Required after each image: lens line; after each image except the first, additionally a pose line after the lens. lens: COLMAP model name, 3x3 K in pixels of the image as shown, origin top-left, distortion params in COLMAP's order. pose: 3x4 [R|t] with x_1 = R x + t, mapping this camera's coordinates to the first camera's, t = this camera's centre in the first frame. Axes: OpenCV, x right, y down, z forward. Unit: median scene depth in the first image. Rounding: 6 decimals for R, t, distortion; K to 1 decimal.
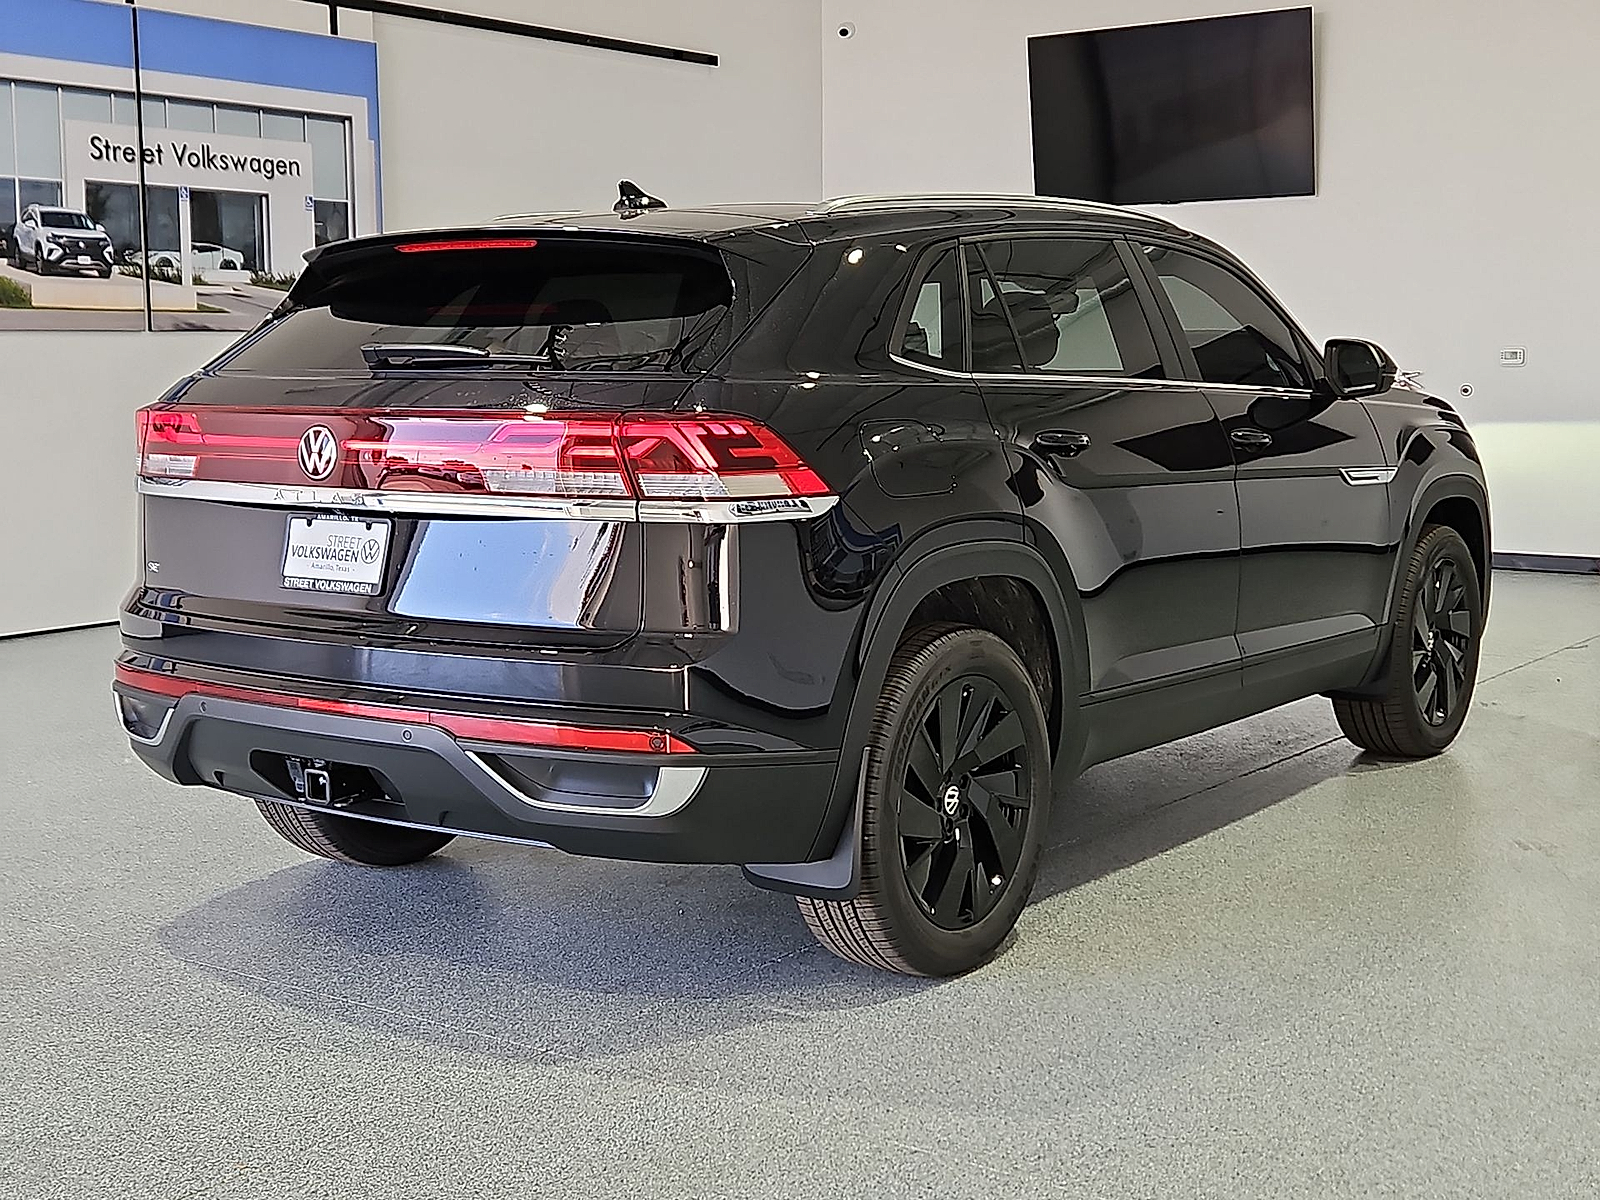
lens RADIAL K [[2054.7, 0, 828.9], [0, 2054.7, 613.6], [0, 0, 1]] dist [0.103855, 0.000000]
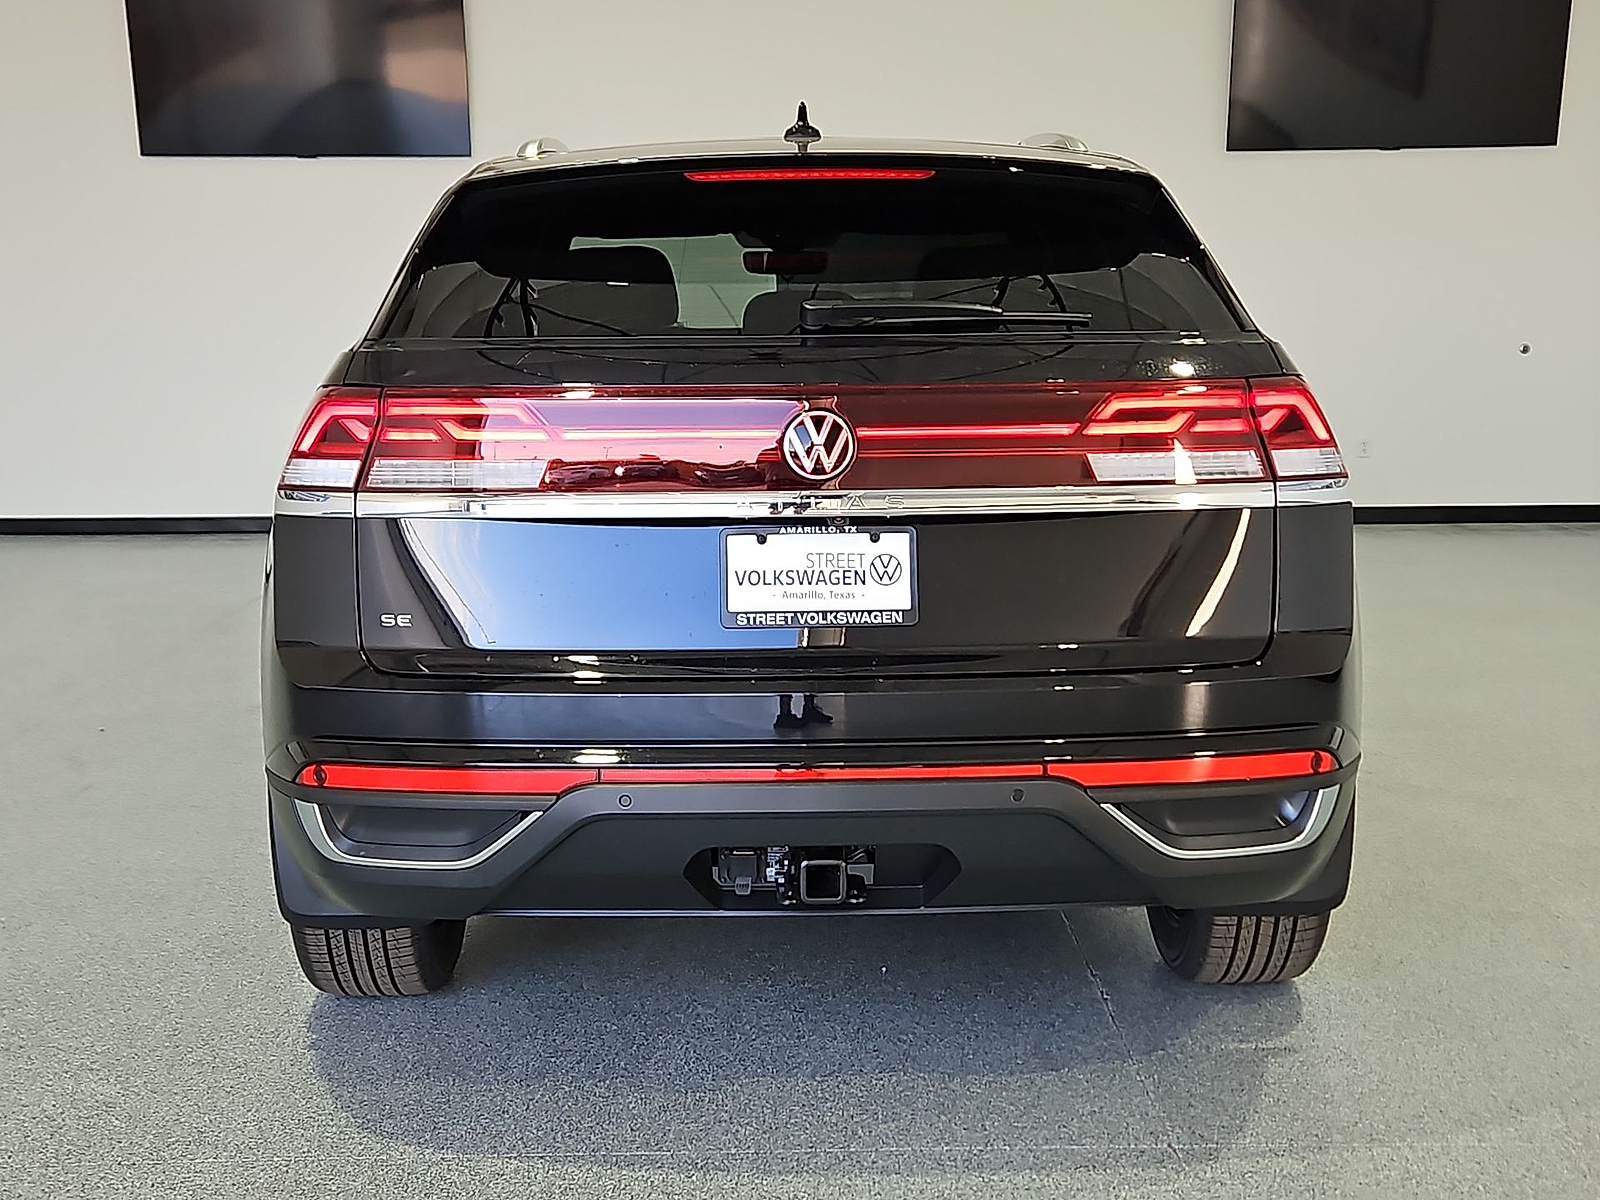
lens RADIAL K [[2054.7, 0, 800.4], [0, 2054.7, 597.9], [0, 0, 1]] dist [0.103855, 0.000000]
pose [[0.803823, -0.087802, 0.588353, -0.703483], [0.082358, 0.995948, 0.036108, -0.050009], [-0.589139, 0.019431, 0.807798, 0.396688]]
